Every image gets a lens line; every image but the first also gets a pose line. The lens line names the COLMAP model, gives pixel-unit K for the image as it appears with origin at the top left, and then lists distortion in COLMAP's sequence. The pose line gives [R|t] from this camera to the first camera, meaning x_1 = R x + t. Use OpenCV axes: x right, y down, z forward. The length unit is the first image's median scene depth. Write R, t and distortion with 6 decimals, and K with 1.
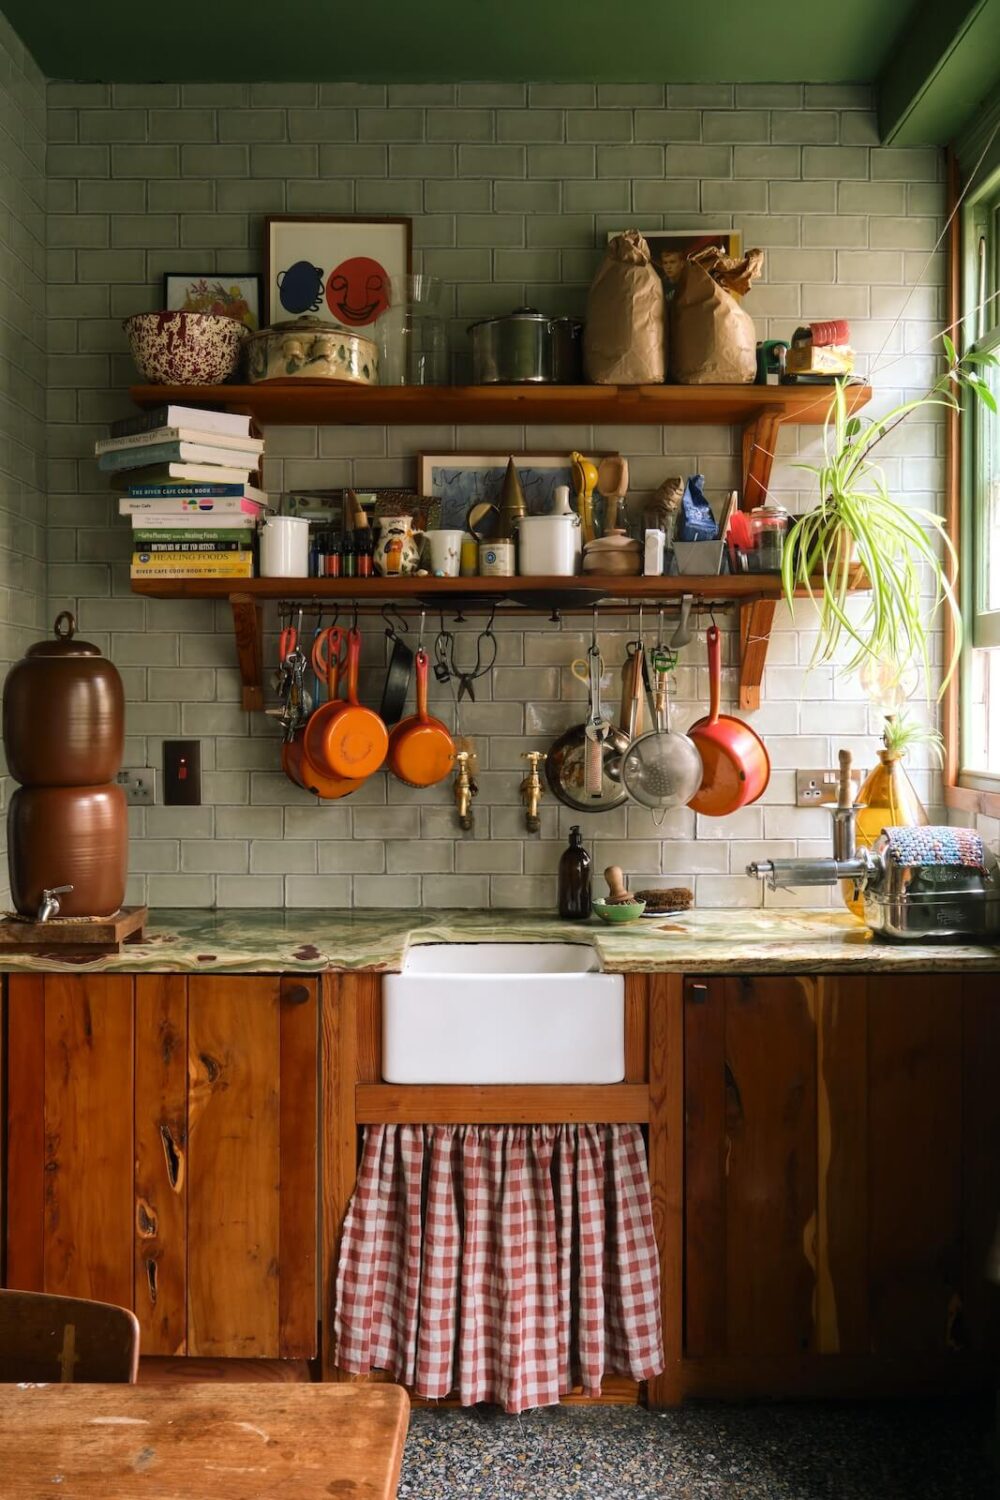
lens RADIAL K [[1402.5, 0, 500.2], [0, 1402.5, 734.6], [0, 0, 1]] dist [-0.015379, 0.000000]
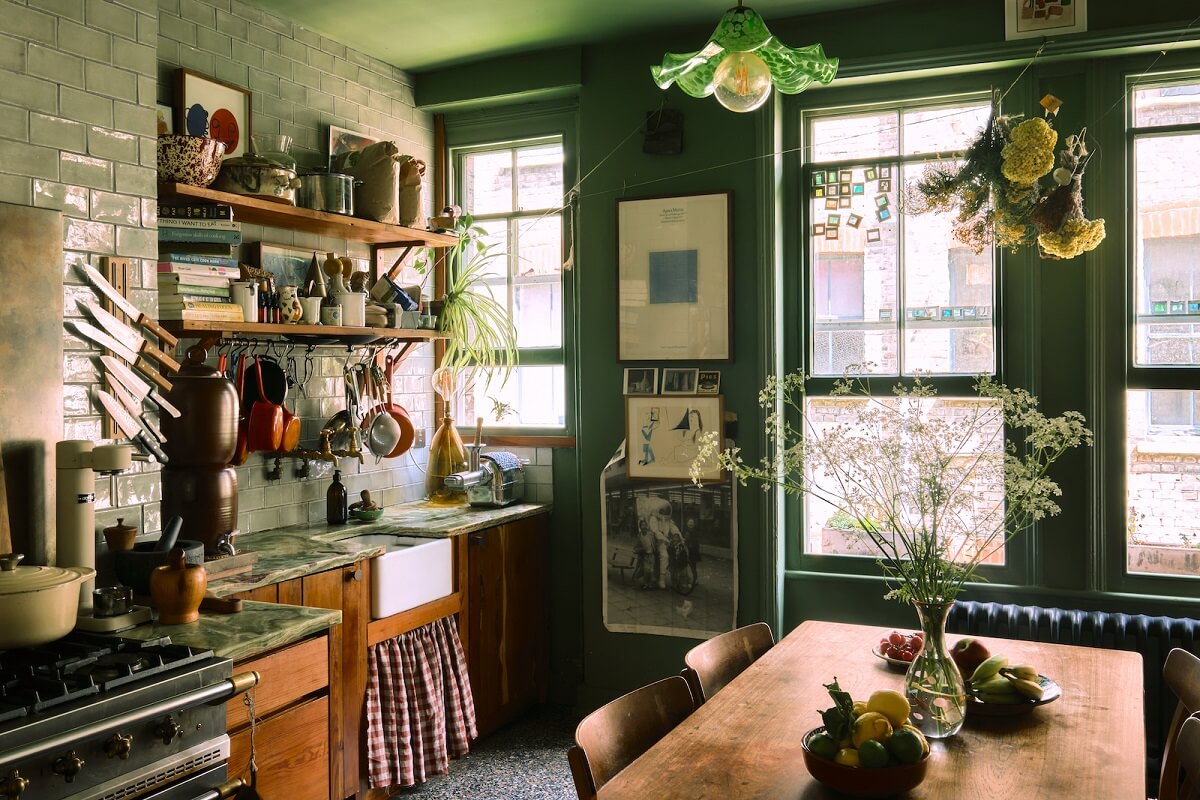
lens RADIAL K [[1122.0, 0, 599.5], [0, 1122.0, 401.7], [0, 0, 1]] dist [-0.015379, 0.000000]
pose [[0.405535, -0.029159, 0.913614, -1.134132], [0.038044, 0.999163, 0.015003, -0.029479], [-0.913287, 0.028673, 0.406305, 0.158911]]
